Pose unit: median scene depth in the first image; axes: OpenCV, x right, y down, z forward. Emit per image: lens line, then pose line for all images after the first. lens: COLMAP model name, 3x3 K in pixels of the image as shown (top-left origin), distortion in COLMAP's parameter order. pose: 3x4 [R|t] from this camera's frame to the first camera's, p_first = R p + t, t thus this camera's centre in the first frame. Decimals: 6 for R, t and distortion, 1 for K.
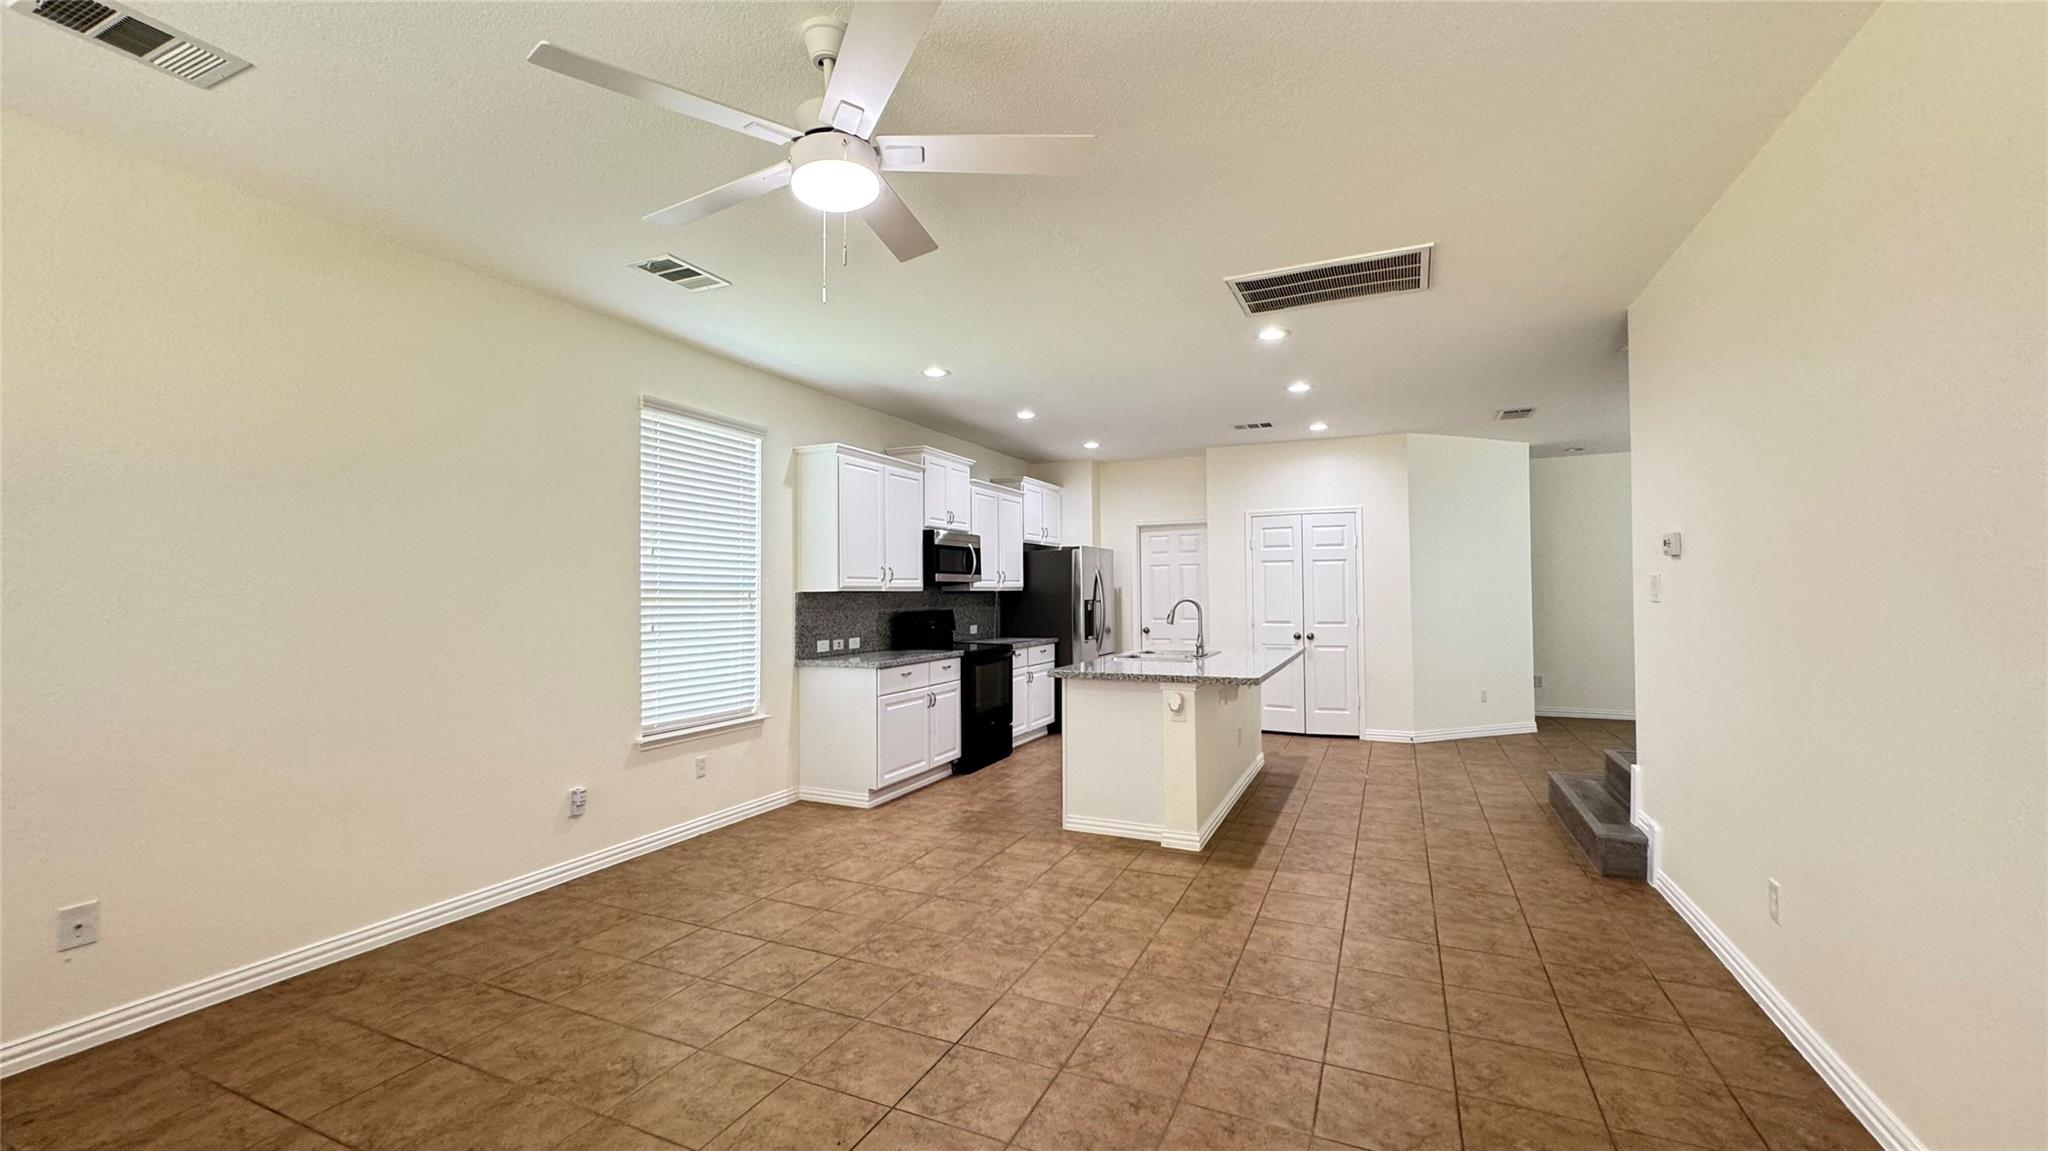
lens RADIAL K [[823.1, 0, 1026.9], [0, 823.1, 570.7], [0, 0, 1]] dist [-0.002853, -0.000010]
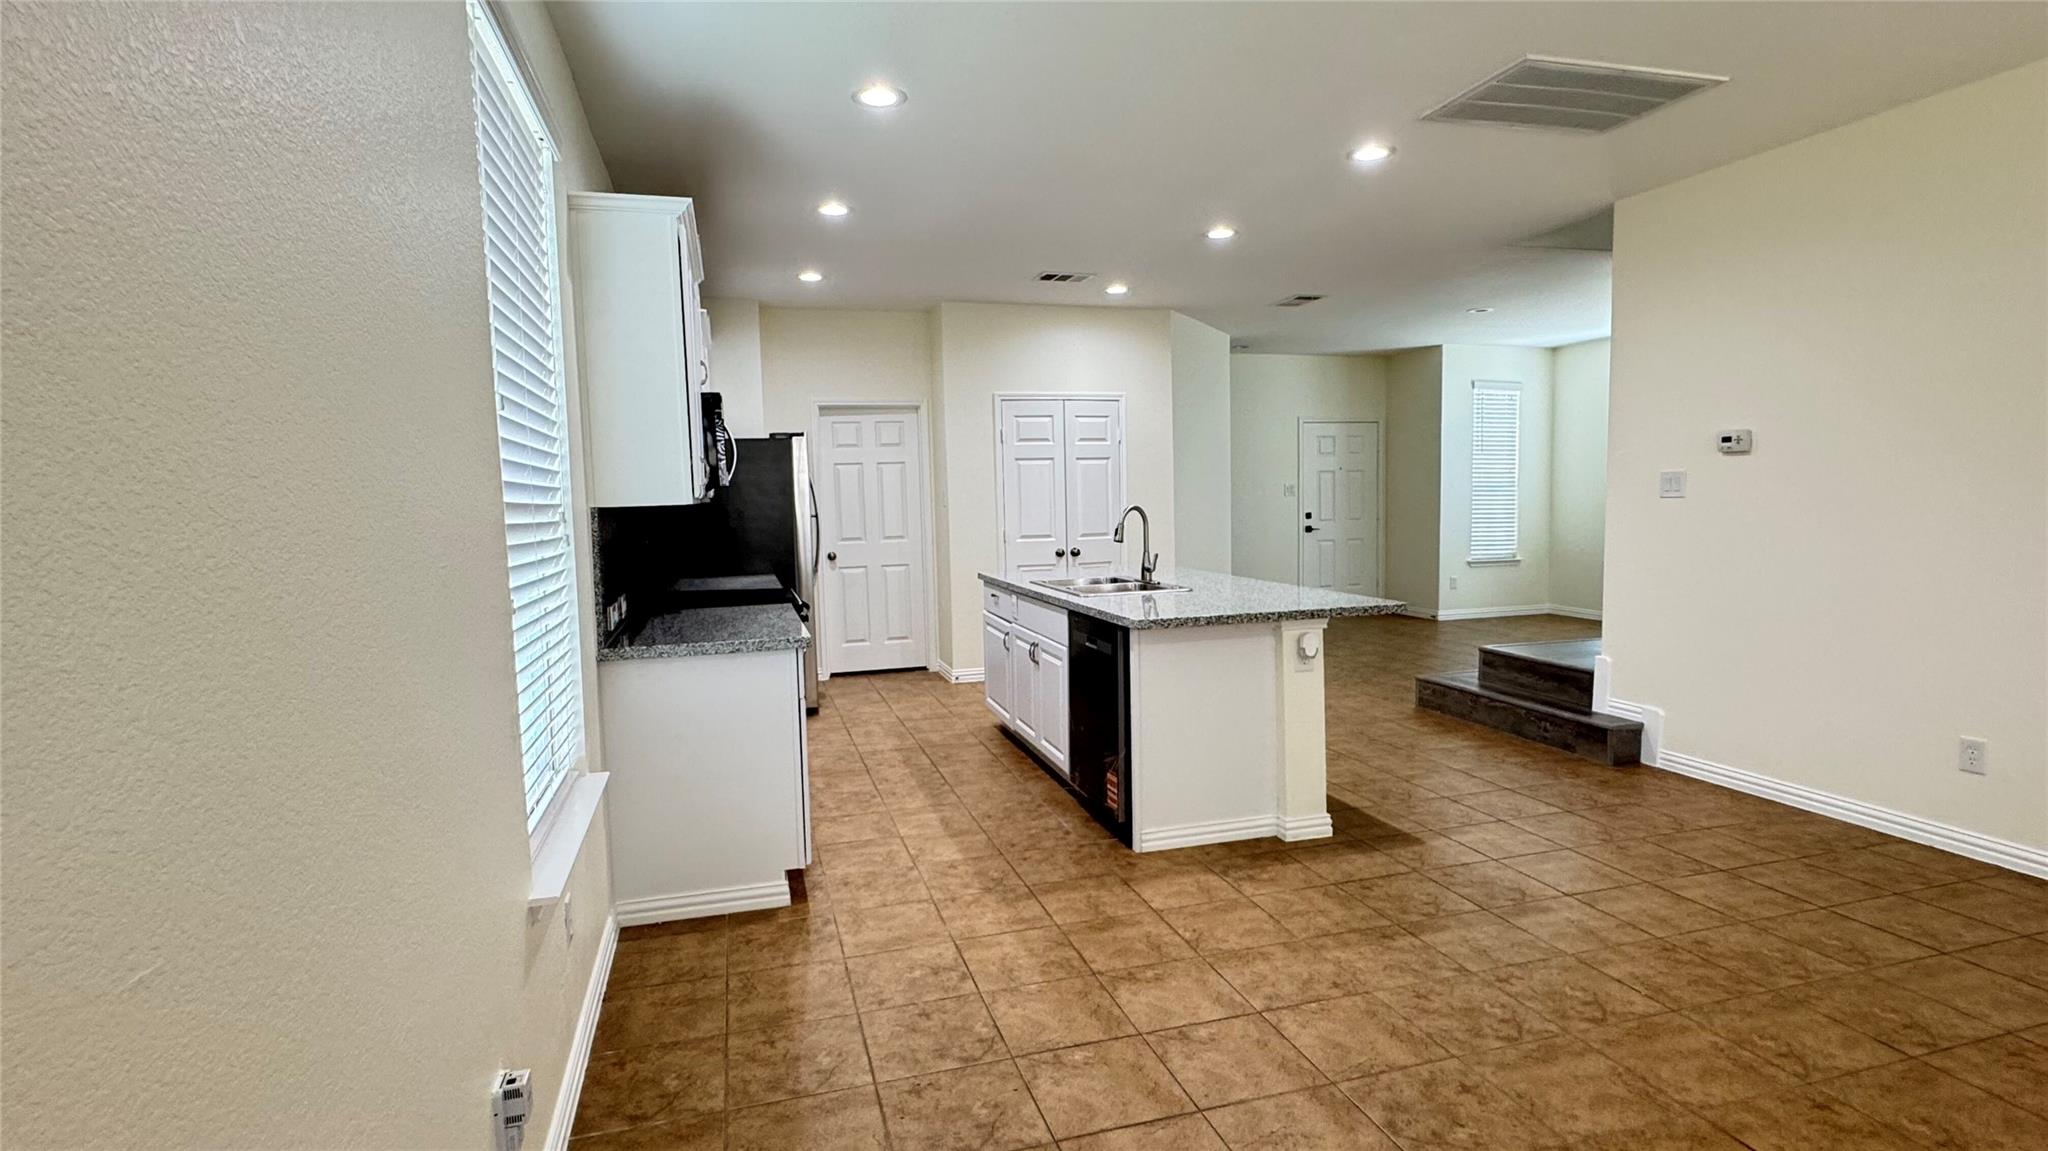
lens RADIAL K [[993.6, 0, 1025.5], [0, 993.6, 580.3], [0, 0, 1]] dist [-0.002048, -0.000250]
pose [[0.758317, -0.068494, 0.648278, -0.563364], [0.001530, 0.994649, 0.103301, 0.010036], [-0.651885, -0.077343, 0.754364, 0.491294]]
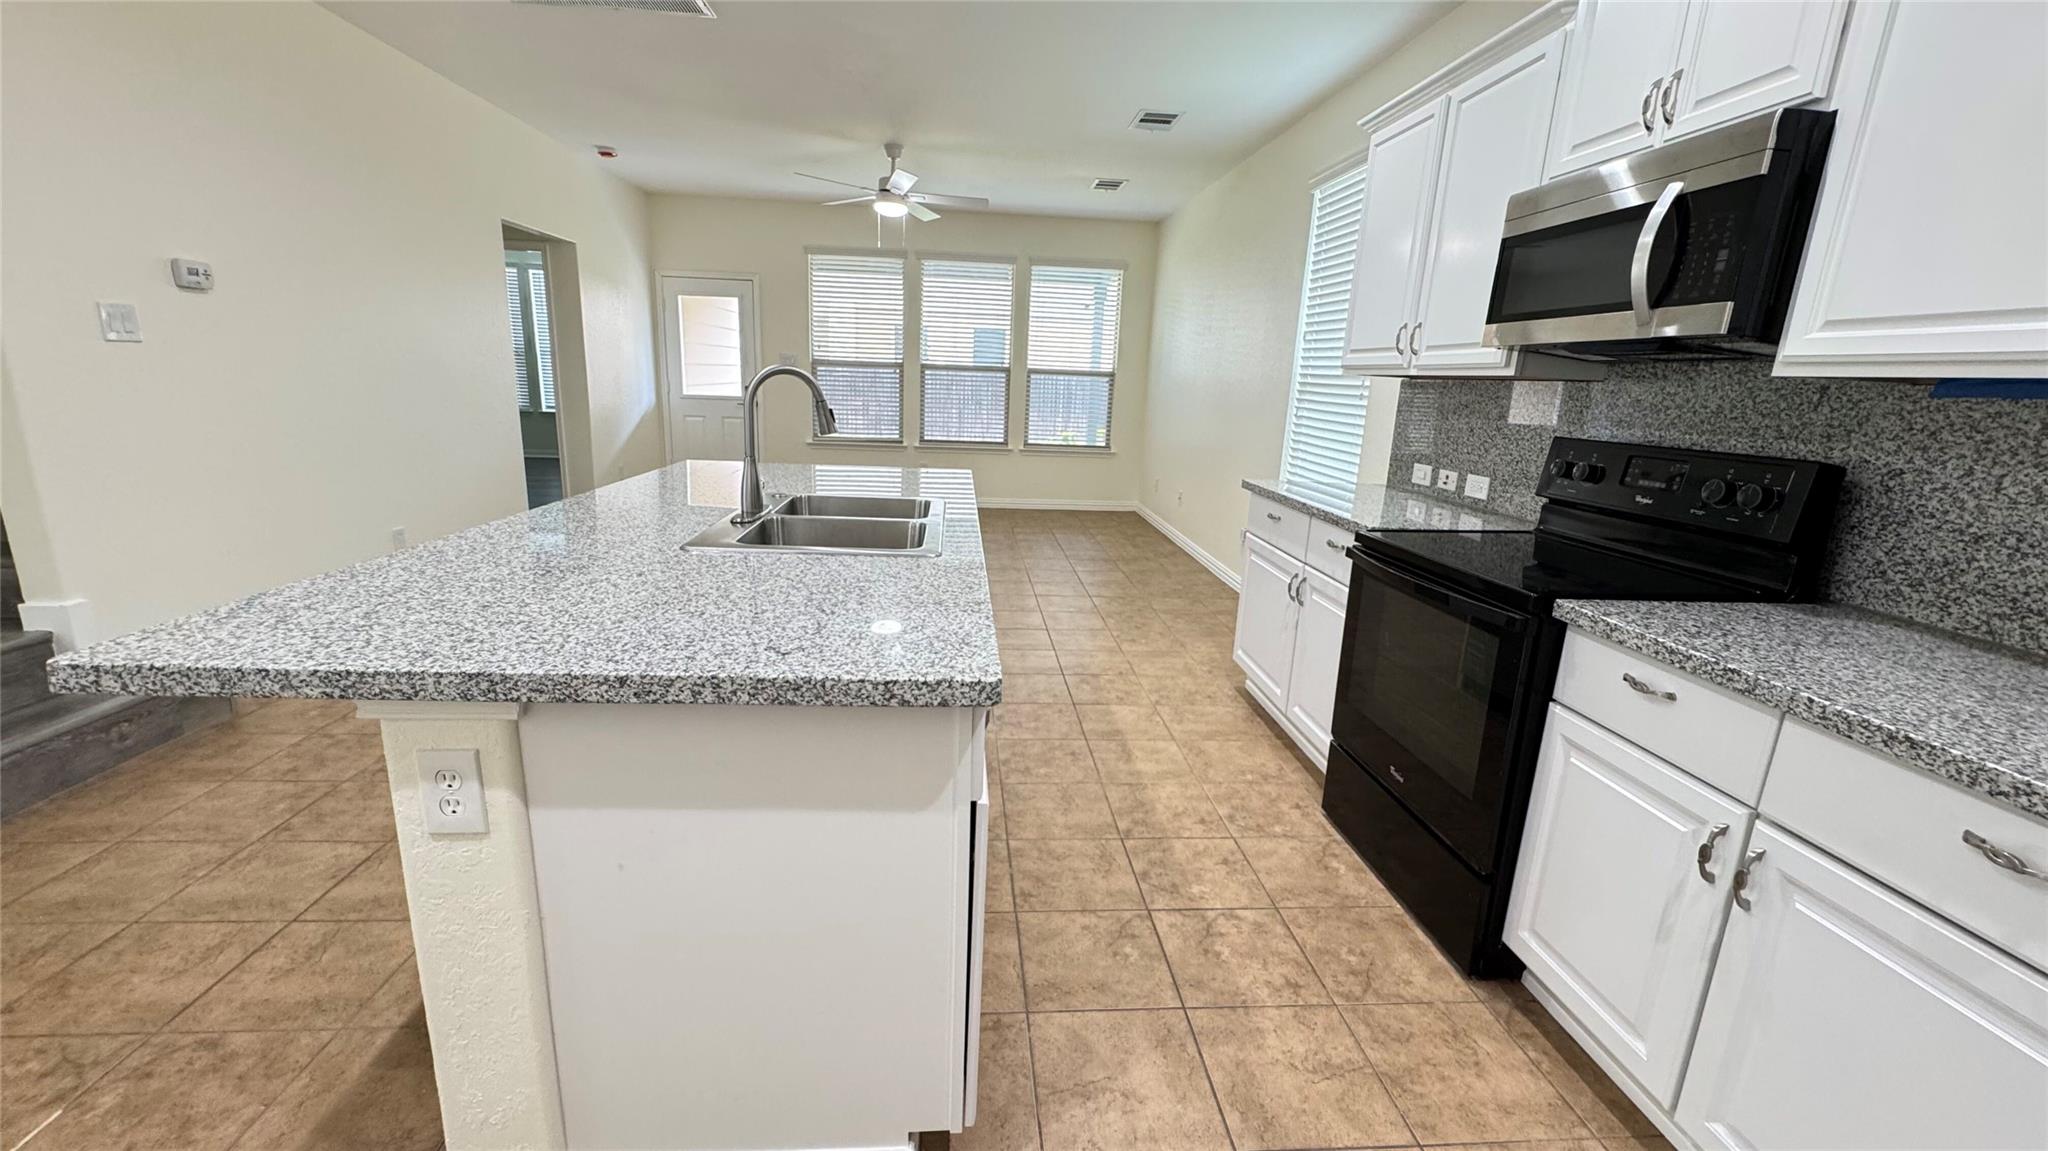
lens RADIAL K [[823.1, 0, 1022.9], [0, 823.1, 574.9], [0, 0, 1]] dist [-0.002853, -0.000010]
pose [[-0.876727, 0.081979, -0.473951, 0.355736], [-0.025541, 0.976043, 0.216072, 0.053770], [0.480310, 0.201542, -0.853629, 1.739845]]
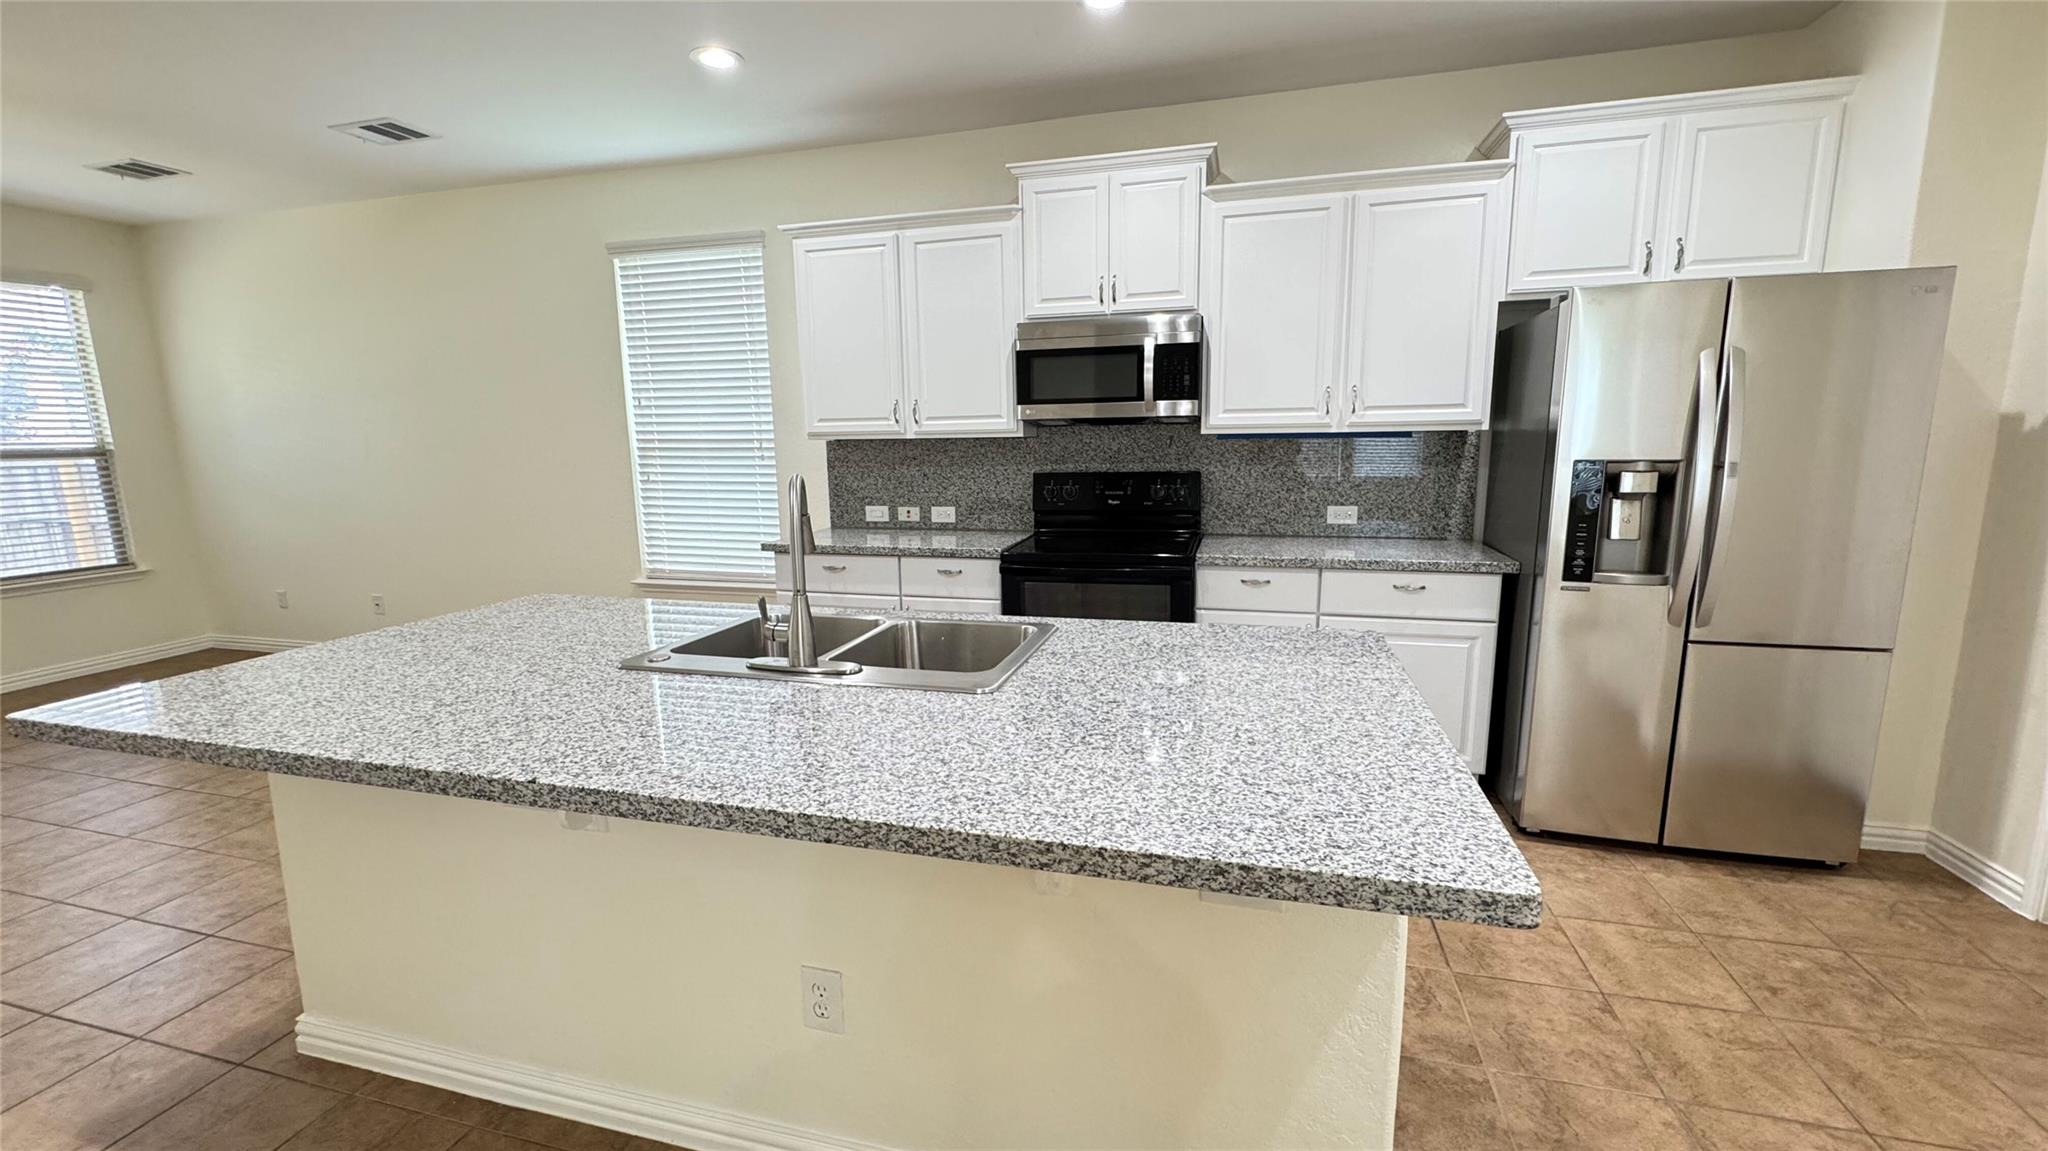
lens RADIAL K [[823.1, 0, 1024.9], [0, 823.1, 573.5], [0, 0, 1]] dist [-0.002853, -0.000010]
pose [[0.153048, 0.169214, -0.973624, 0.633918], [0.039457, 0.983399, 0.177115, 0.023899], [0.987431, -0.065523, 0.143830, 1.291986]]
